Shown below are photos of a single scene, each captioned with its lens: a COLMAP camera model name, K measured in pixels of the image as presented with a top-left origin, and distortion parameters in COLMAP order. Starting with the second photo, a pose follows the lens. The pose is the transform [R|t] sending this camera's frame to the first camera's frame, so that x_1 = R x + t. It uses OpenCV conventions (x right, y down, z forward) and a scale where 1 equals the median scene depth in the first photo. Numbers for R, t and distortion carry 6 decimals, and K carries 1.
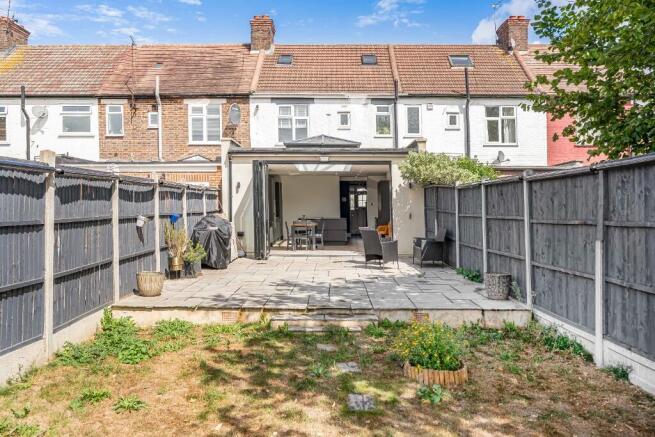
lens RADIAL K [[525.0, 0, 326.6], [0, 525.0, 186.1], [0, 0, 1]] dist [0.008903, 0.005843]
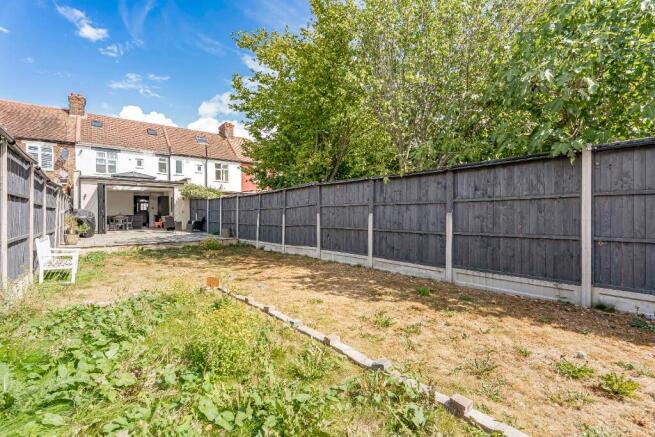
lens RADIAL K [[305.2, 0, 325.8], [0, 305.2, 212.7], [0, 0, 1]] dist [0.000982, 0.000200]
pose [[0.779687, -0.003332, 0.626161, -0.134680], [-0.018506, 0.999426, 0.028362, 0.008751], [-0.625896, -0.033701, 0.779178, -0.289324]]
